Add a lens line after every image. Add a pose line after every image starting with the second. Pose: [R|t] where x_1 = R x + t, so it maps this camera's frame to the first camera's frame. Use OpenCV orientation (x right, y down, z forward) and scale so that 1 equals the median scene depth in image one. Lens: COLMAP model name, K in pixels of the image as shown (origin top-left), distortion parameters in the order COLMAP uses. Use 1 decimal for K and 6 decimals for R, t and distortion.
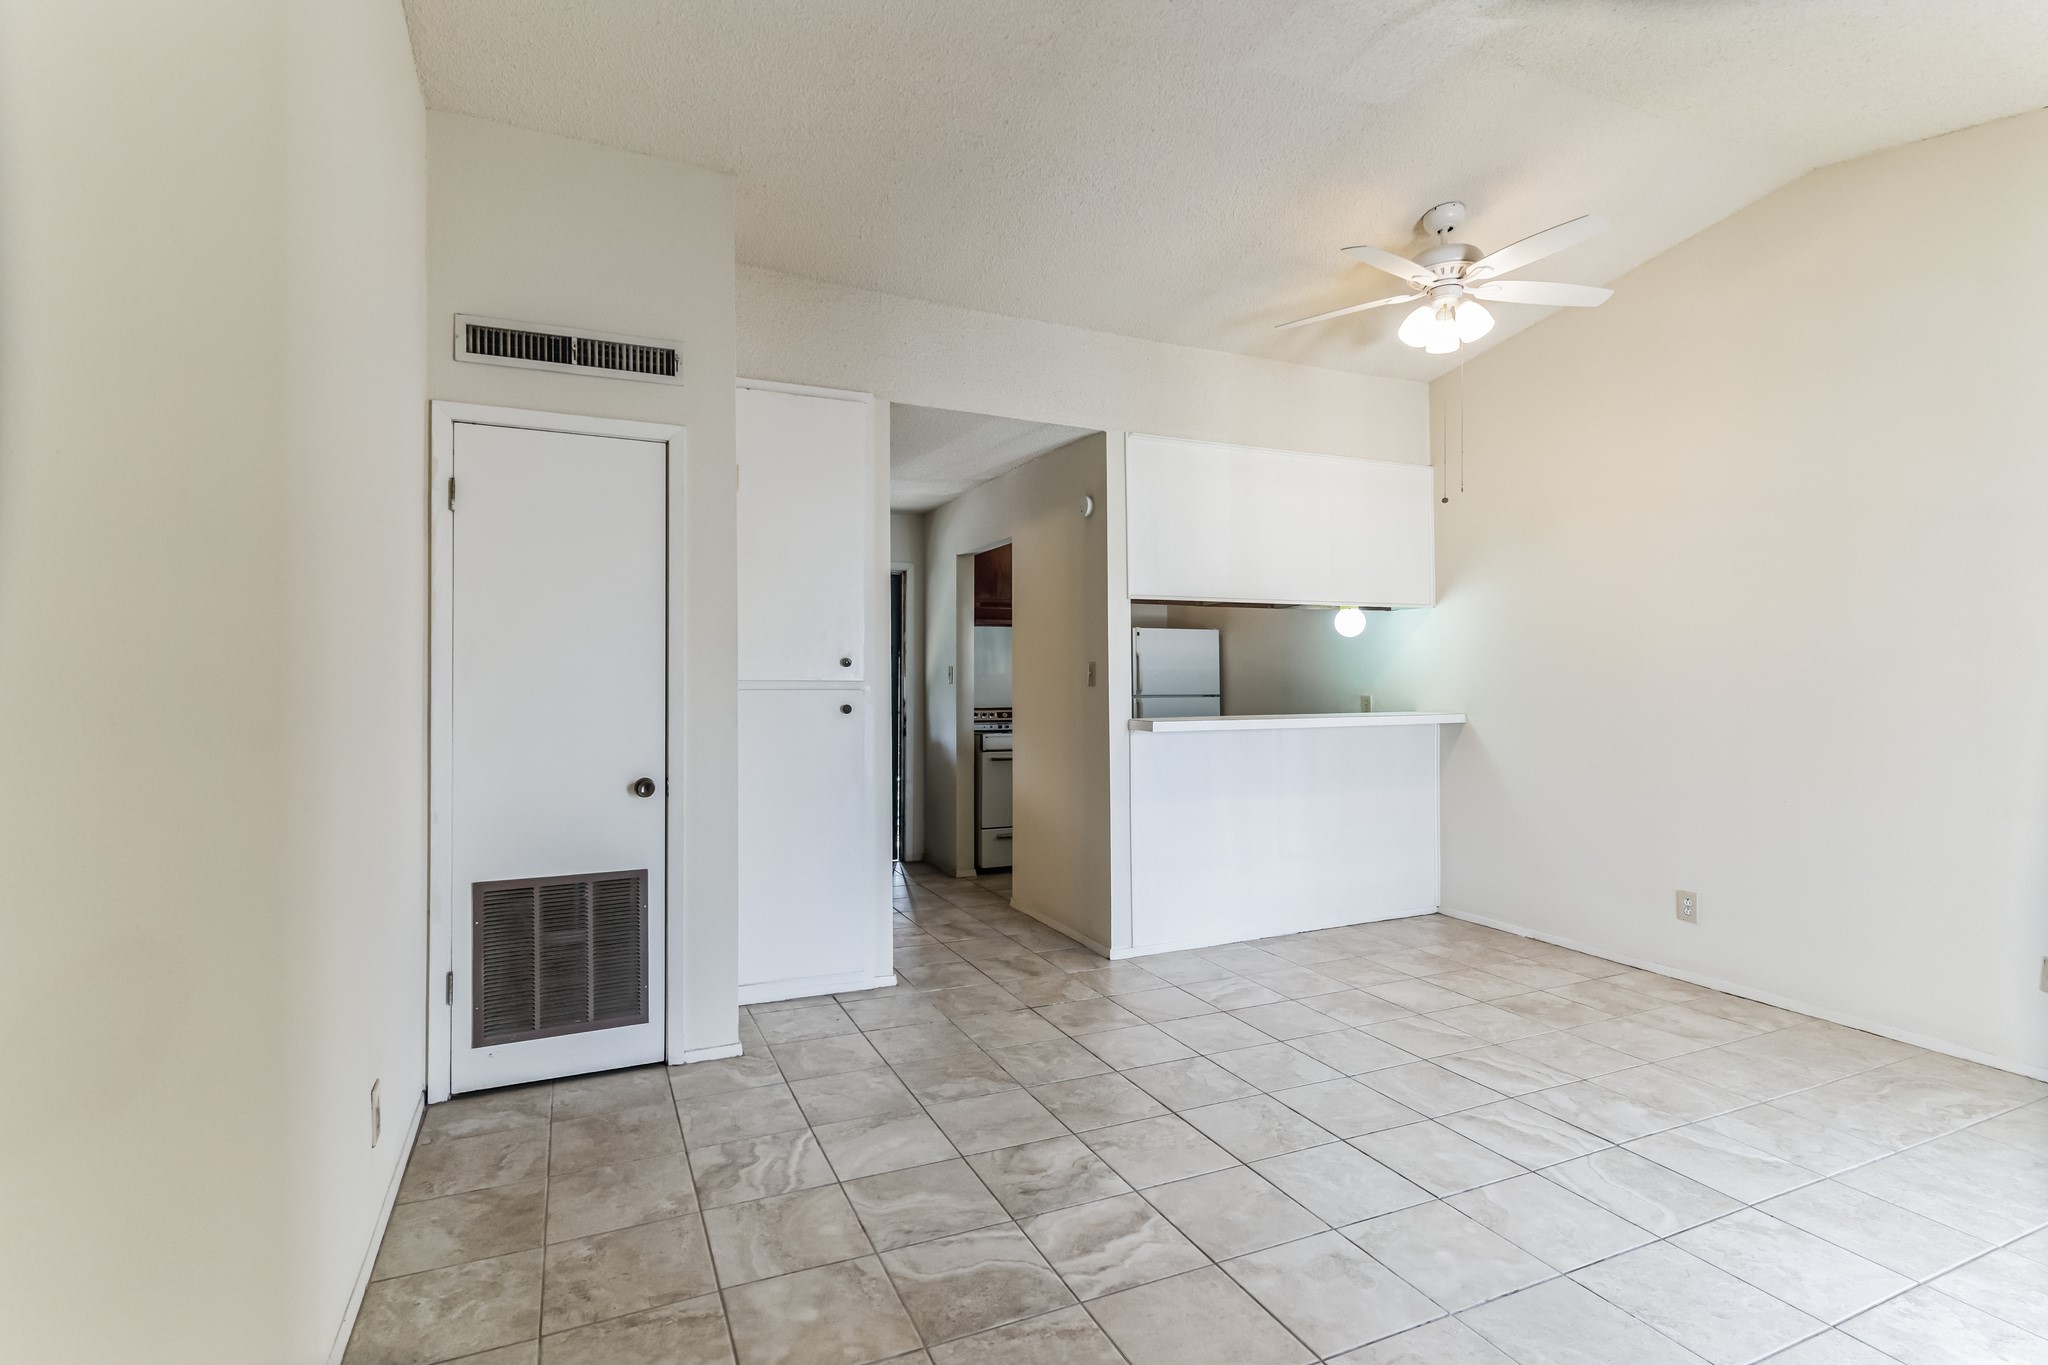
lens RADIAL K [[987.0, 0, 1016.3], [0, 987.0, 671.3], [0, 0, 1]] dist [0.003506, -0.000272]
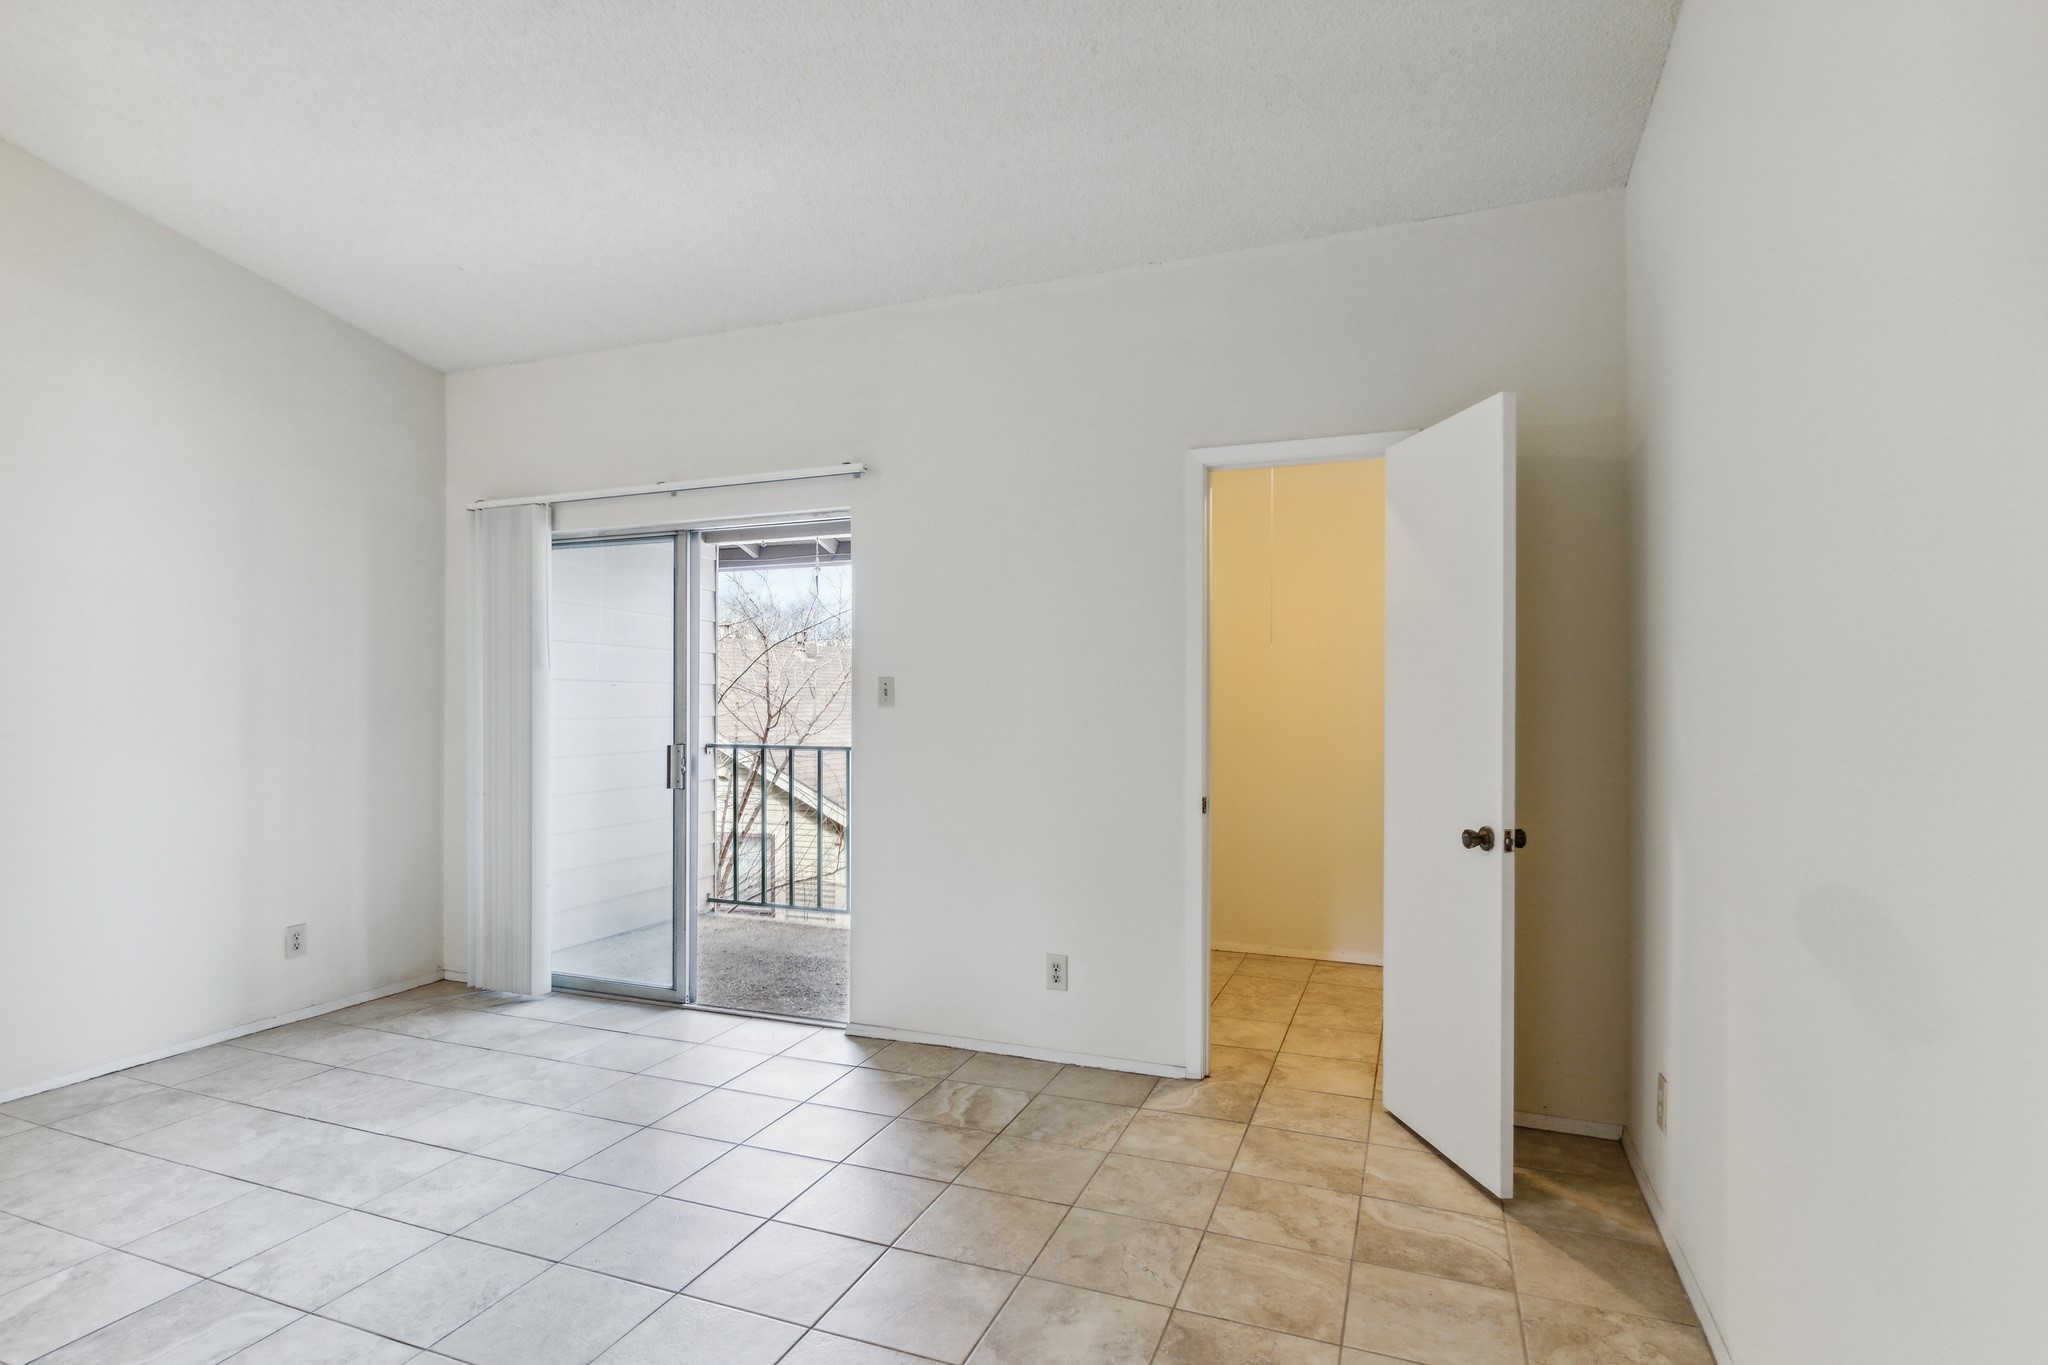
lens RADIAL K [[1035.8, 0, 1015.0], [0, 1035.8, 678.4], [0, 0, 1]] dist [0.001451, -0.000855]
pose [[-0.696853, 0.007226, 0.717178, -0.295753], [-0.007629, 0.999818, -0.017487, 0.001328], [-0.717174, -0.017658, -0.696671, 0.737796]]
